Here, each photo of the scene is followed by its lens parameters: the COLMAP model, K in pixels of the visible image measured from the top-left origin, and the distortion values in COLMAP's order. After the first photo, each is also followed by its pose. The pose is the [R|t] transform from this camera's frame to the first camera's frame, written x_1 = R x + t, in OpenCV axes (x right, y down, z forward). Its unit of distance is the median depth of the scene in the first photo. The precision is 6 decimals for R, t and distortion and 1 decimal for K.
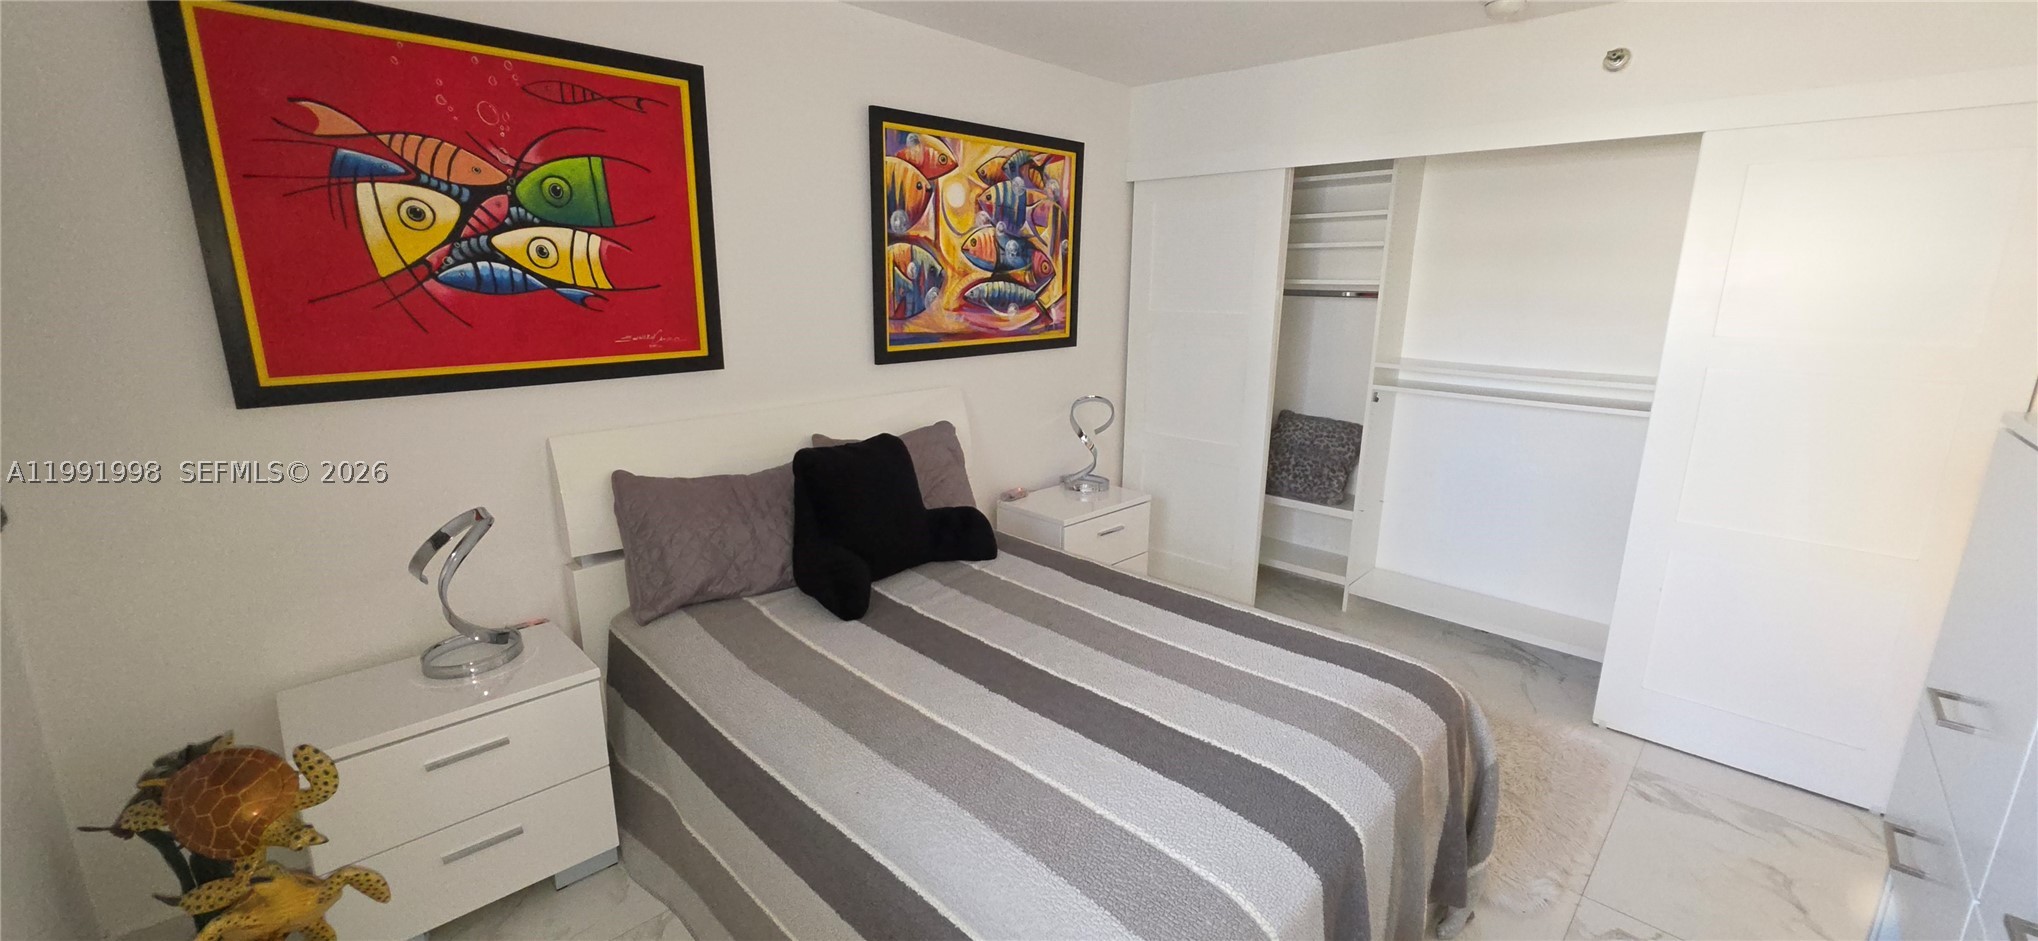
lens RADIAL K [[816.3, 0, 1013.0], [0, 816.3, 470.6], [0, 0, 1]] dist [-0.002830, 0.001950]
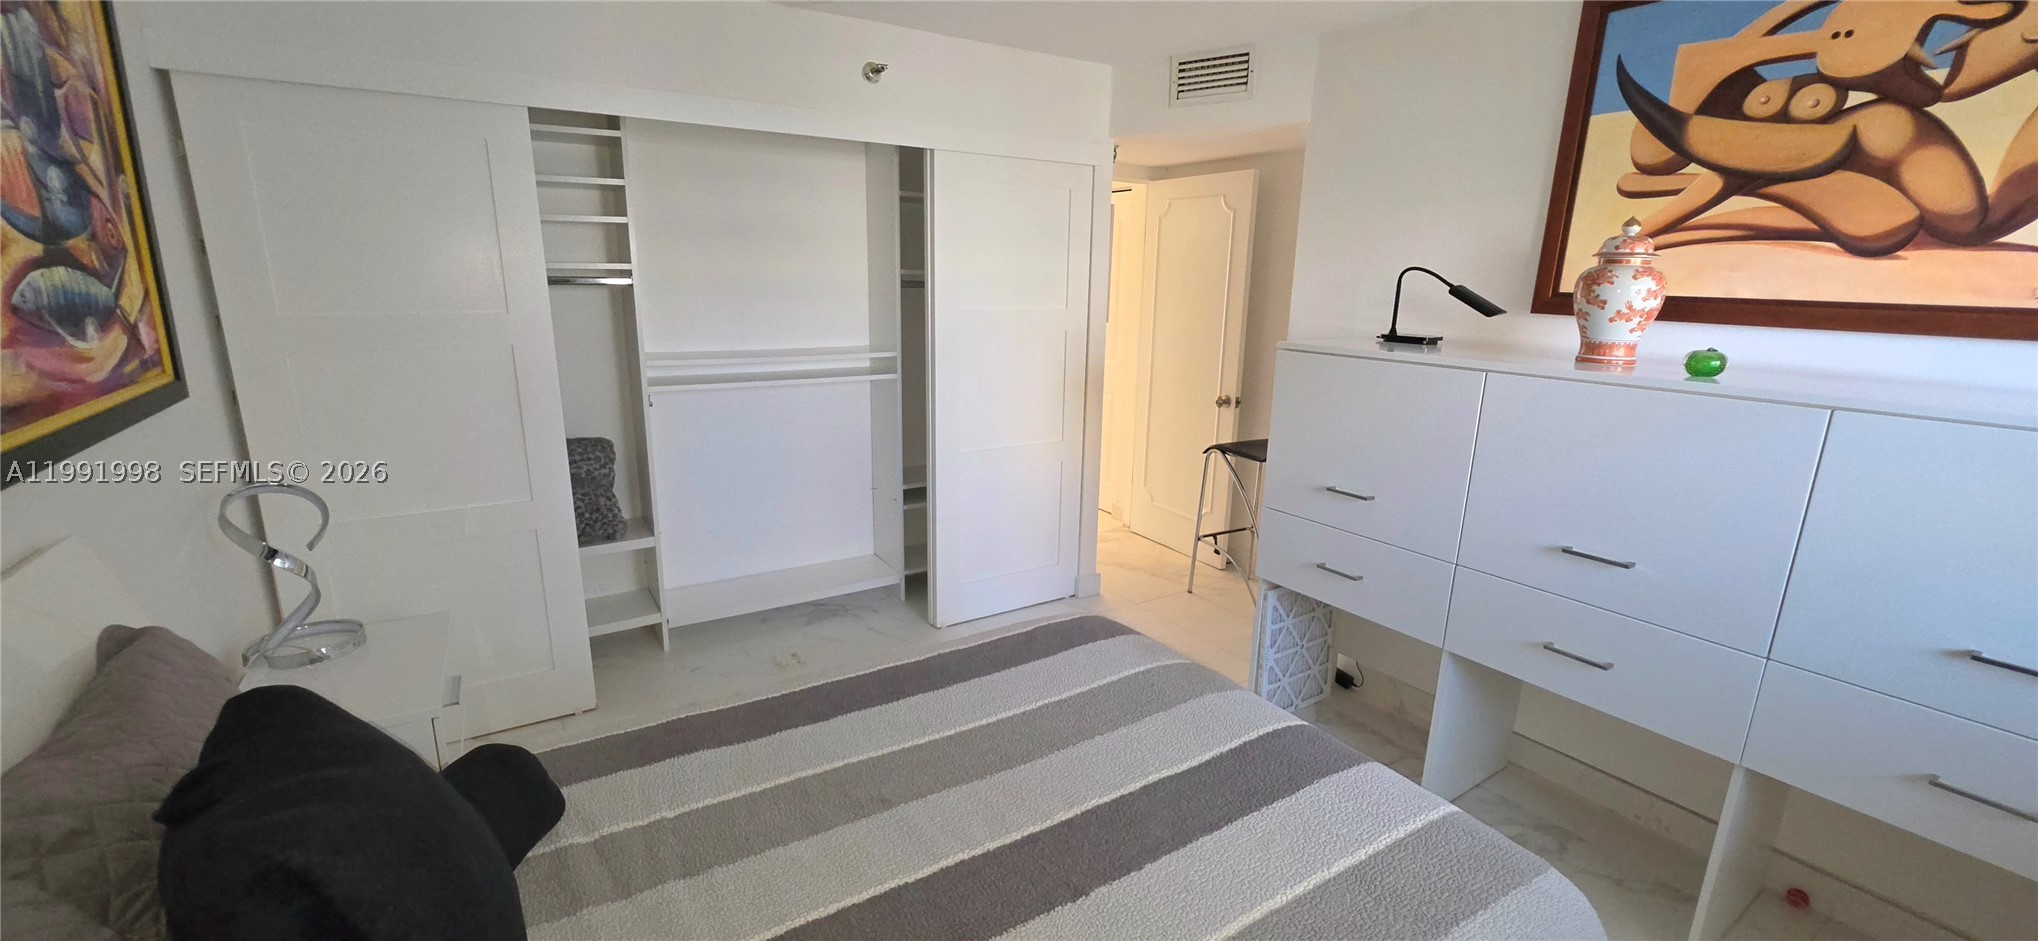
lens RADIAL K [[816.3, 0, 1010.4], [0, 816.3, 471.9], [0, 0, 1]] dist [-0.002830, 0.001950]
pose [[0.230990, -0.237272, 0.943581, -0.346137], [0.211342, 0.958889, 0.189384, -0.118403], [-0.949725, 0.155672, 0.271640, 0.487488]]
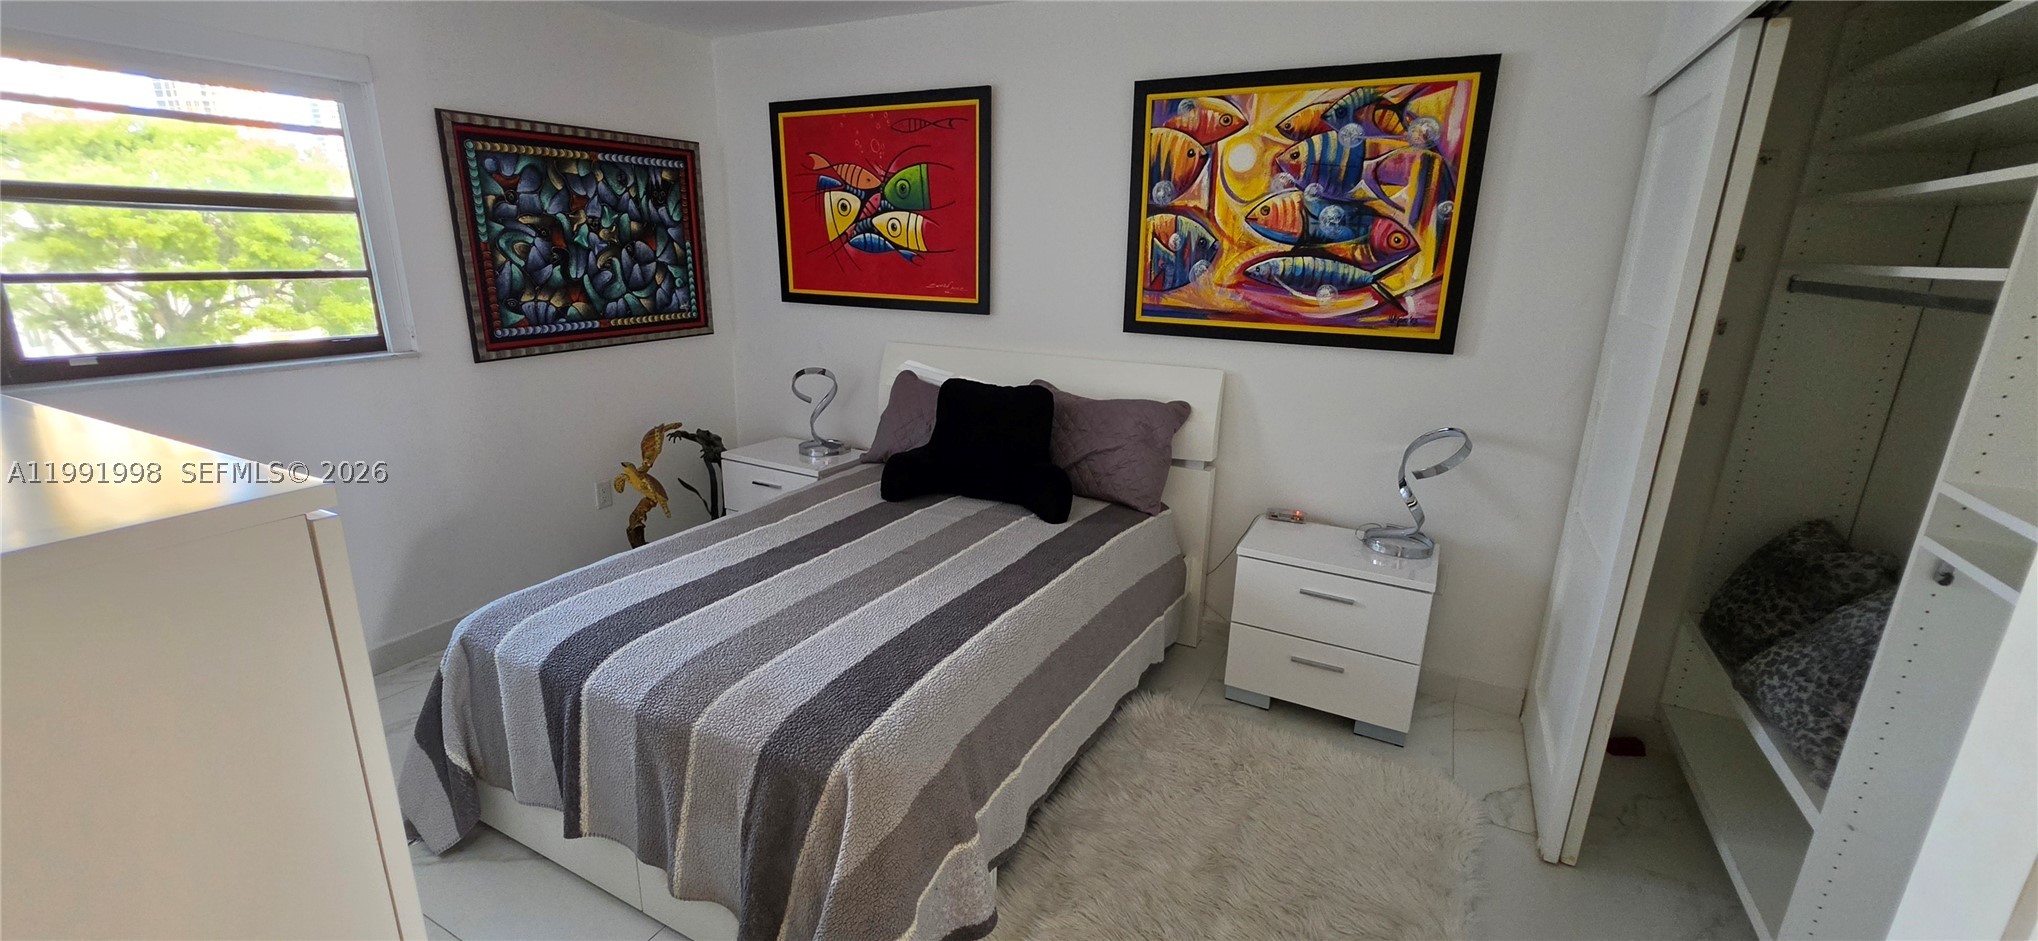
lens RADIAL K [[816.3, 0, 1009.8], [0, 816.3, 476.5], [0, 0, 1]] dist [-0.002830, 0.001950]
pose [[0.286147, 0.267015, -0.920230, 0.781893], [-0.240650, 0.949632, 0.200716, -0.123871], [0.927474, 0.164019, 0.335992, 0.521232]]
